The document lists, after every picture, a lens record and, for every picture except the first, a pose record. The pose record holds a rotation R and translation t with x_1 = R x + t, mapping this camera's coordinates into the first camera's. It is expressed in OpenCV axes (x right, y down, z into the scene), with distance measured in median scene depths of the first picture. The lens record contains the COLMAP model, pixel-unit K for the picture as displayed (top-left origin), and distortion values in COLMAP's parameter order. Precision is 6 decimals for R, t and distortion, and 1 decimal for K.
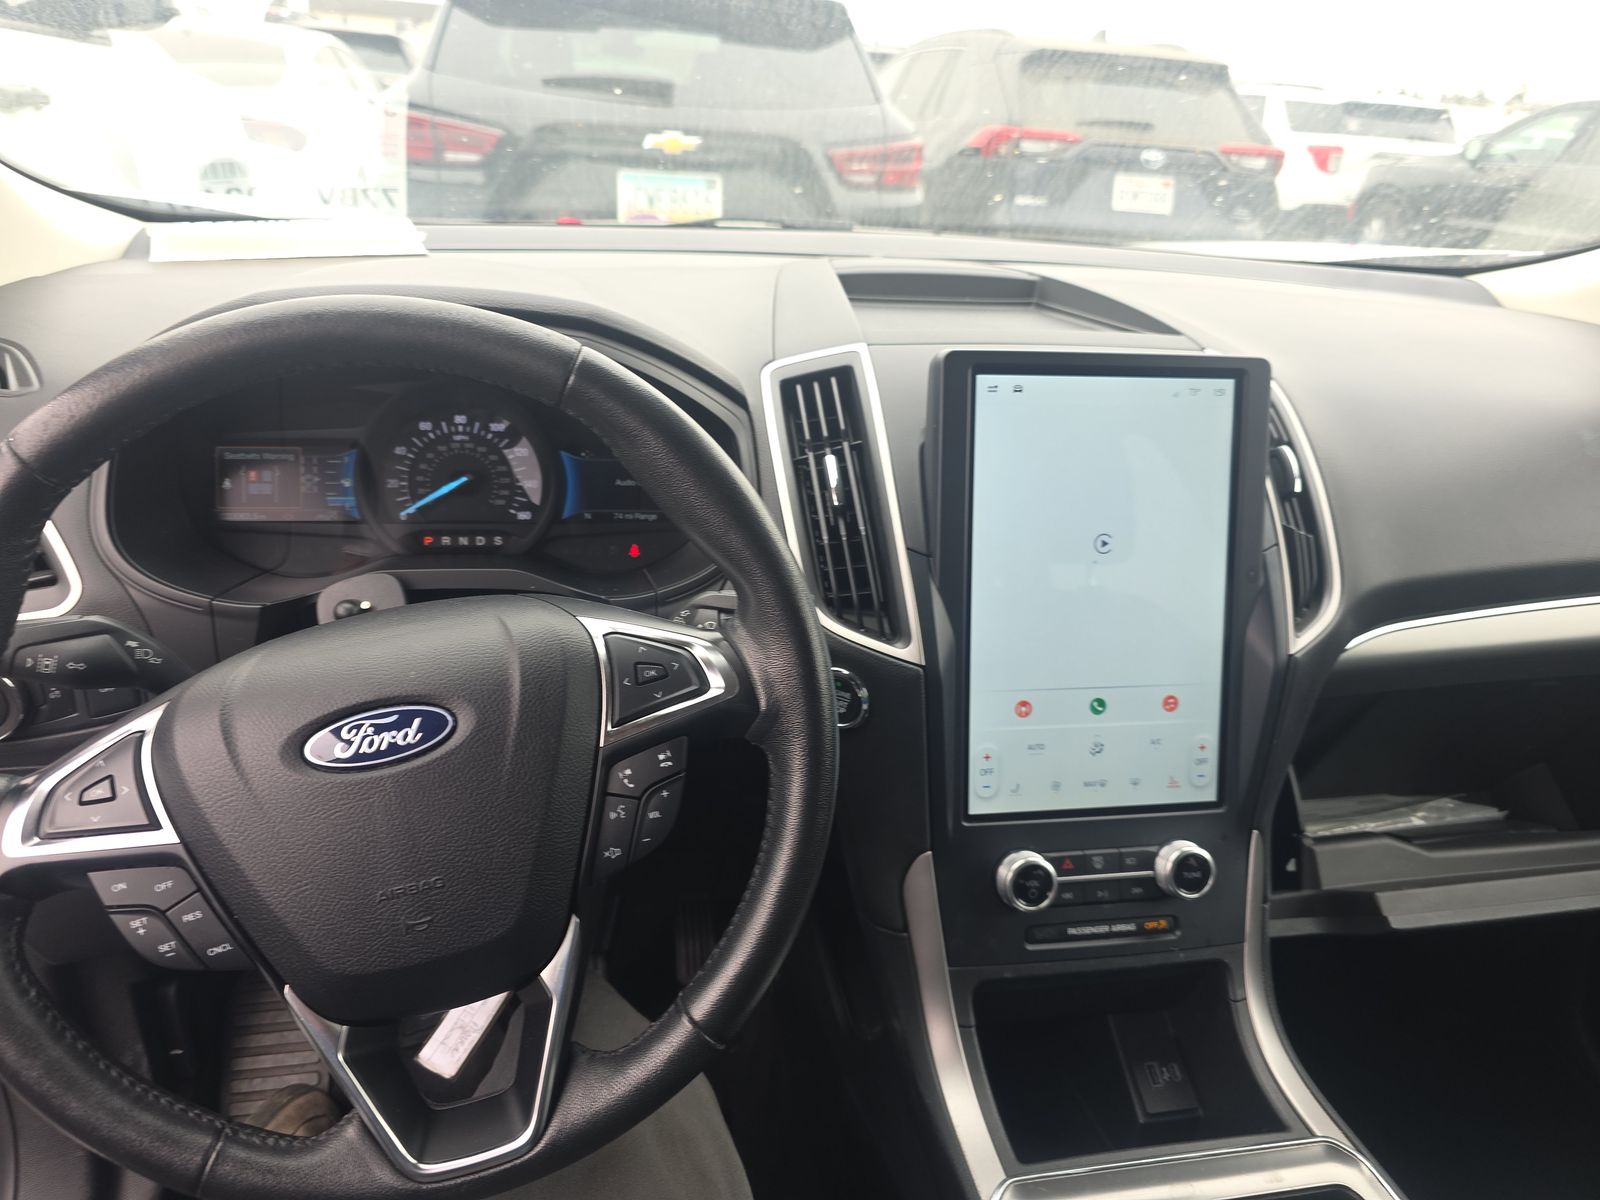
lens RADIAL K [[1082.5, 0, 812.1], [0, 1082.5, 601.1], [0, 0, 1]] dist [0.082069, -0.084673]
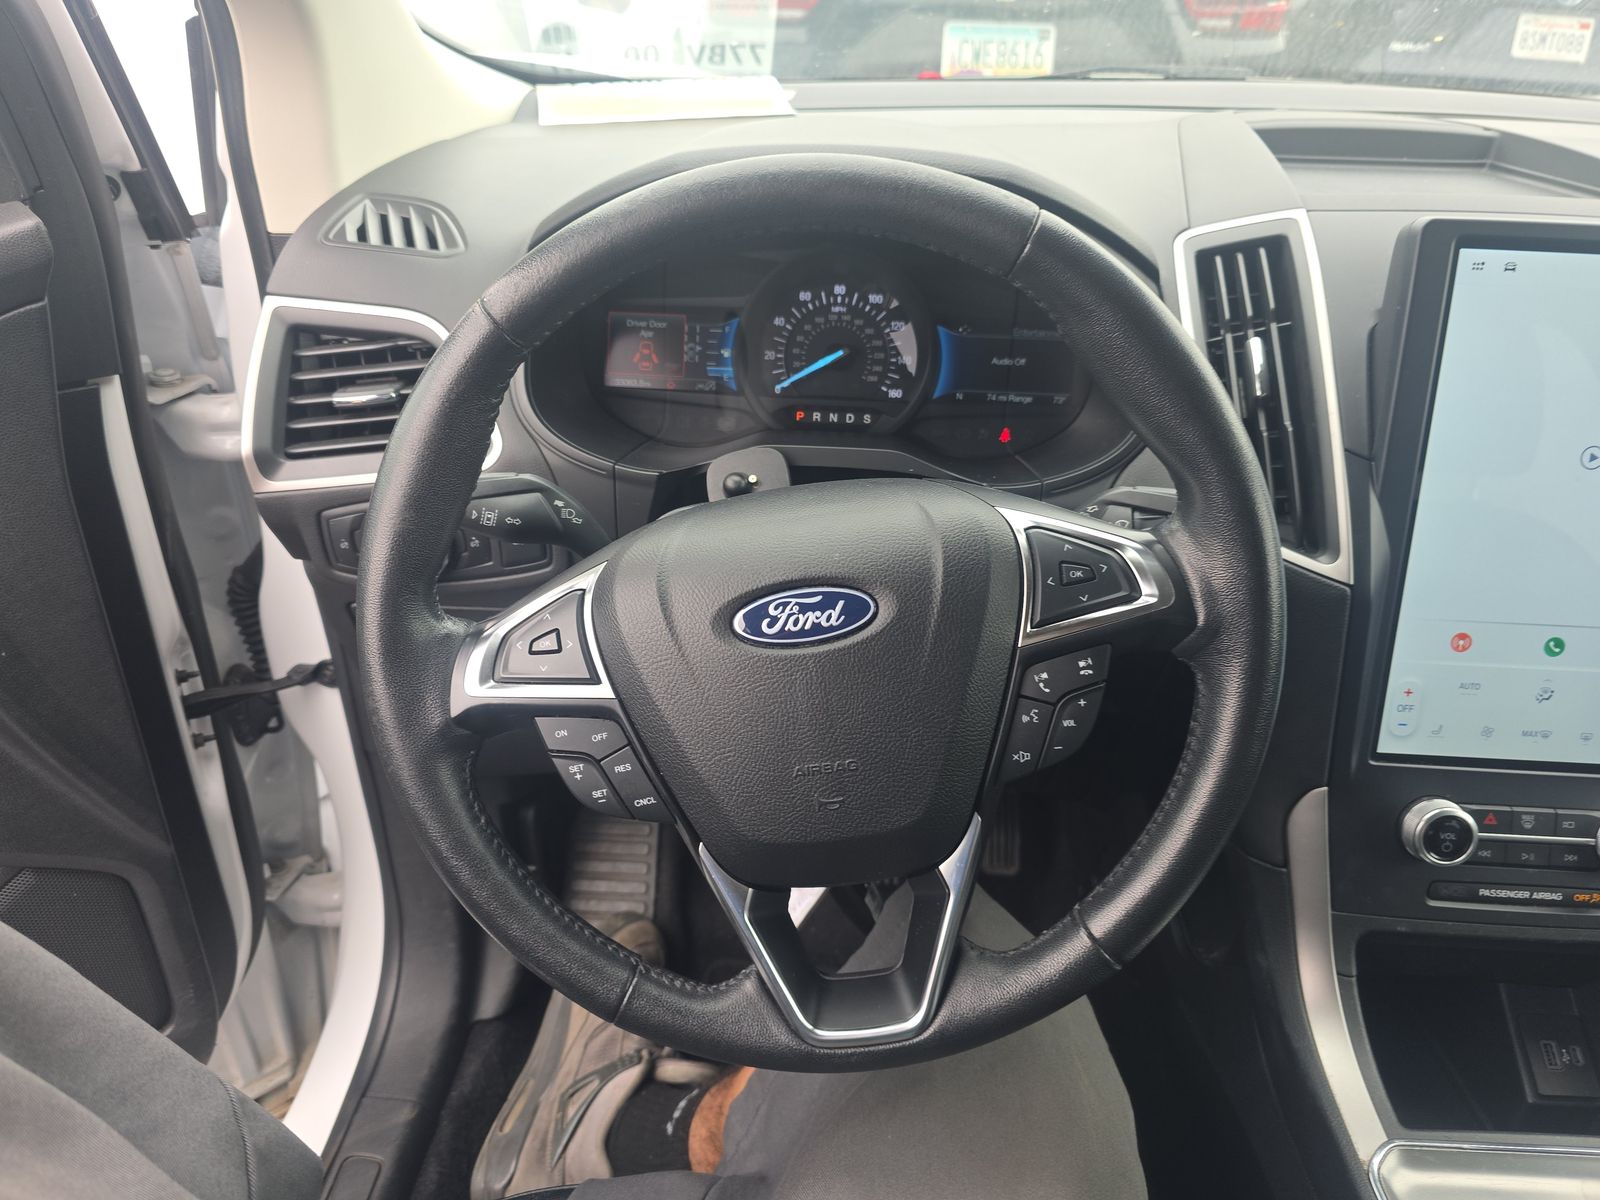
lens RADIAL K [[1075.7, 0, 796.1], [0, 1075.7, 593.5], [0, 0, 1]] dist [0.068023, -0.084376]
pose [[0.973469, 0.084939, -0.212468, -0.142819], [-0.062386, 0.991894, 0.110696, -0.003099], [0.220149, -0.094504, 0.970878, 0.037205]]
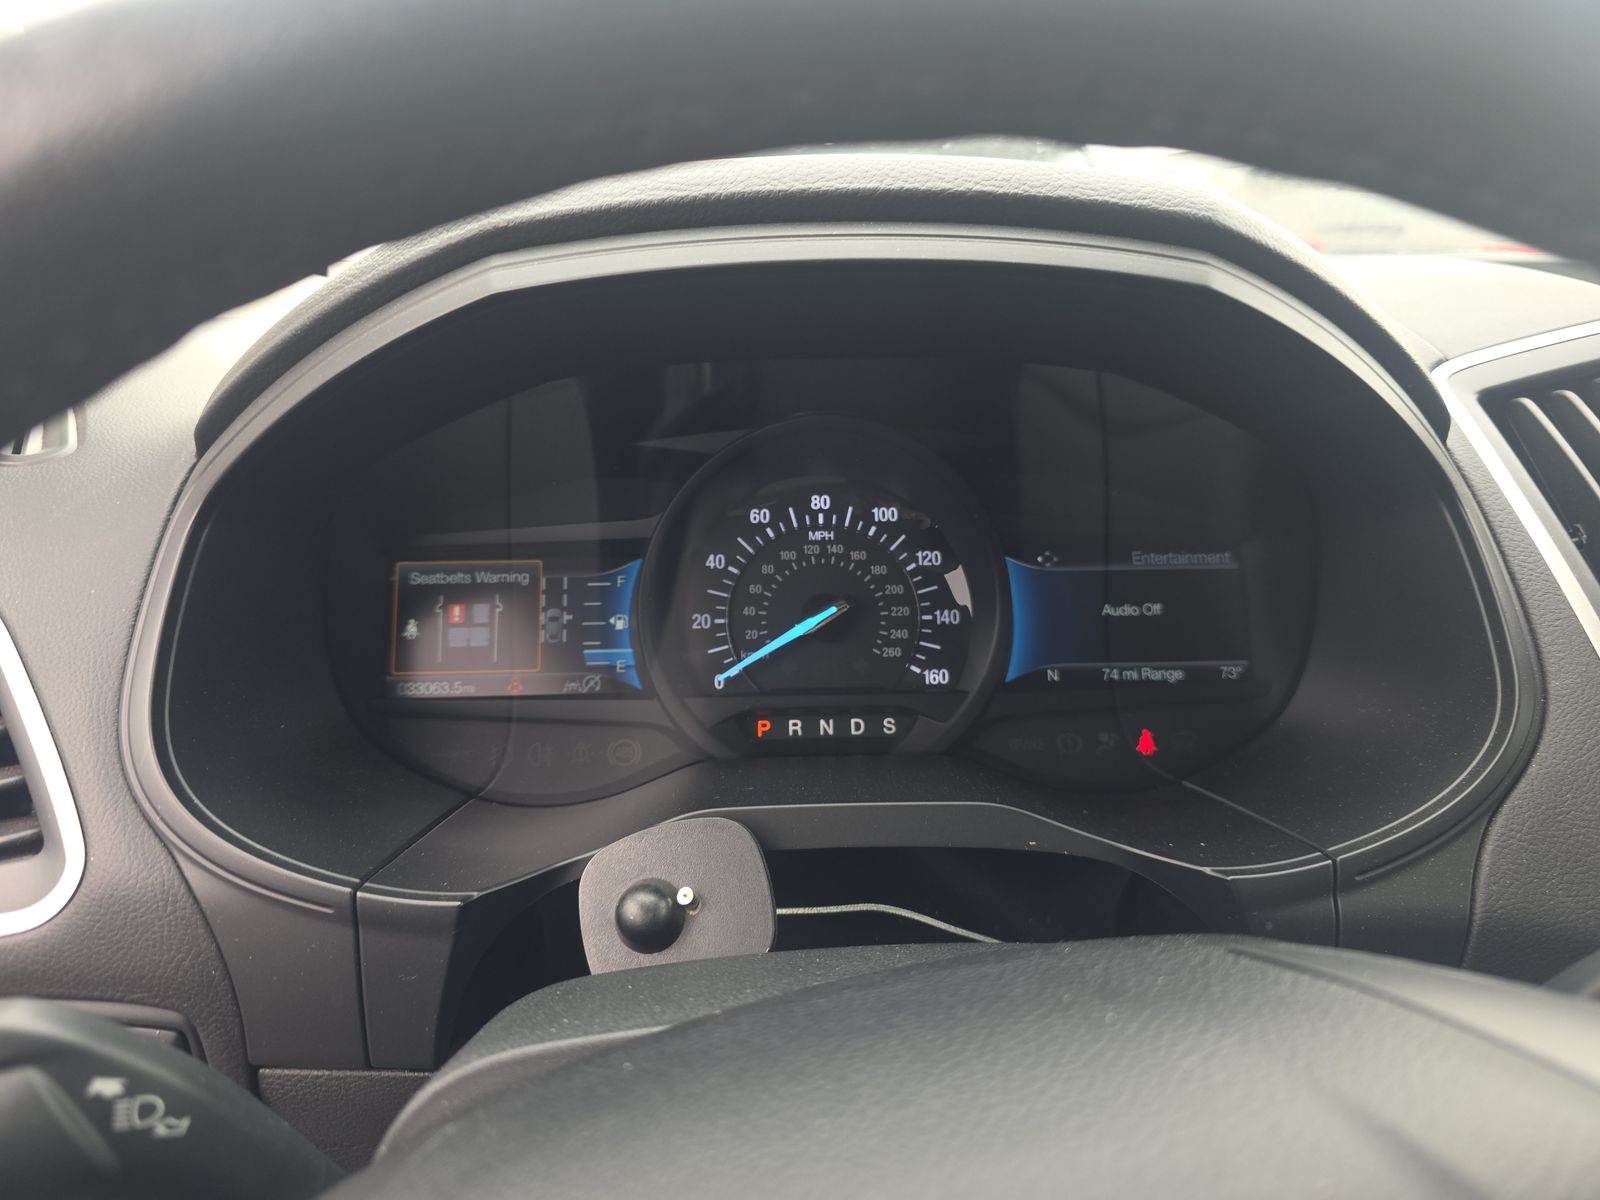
lens RADIAL K [[949.4, 0, 801.9], [0, 949.4, 578.7], [0, 0, 1]] dist [0.089886, -0.049485]
pose [[0.993550, -0.024386, -0.110742, -0.300222], [0.006512, 0.987261, -0.158979, -0.057009], [0.113208, 0.157232, 0.981051, 0.578063]]
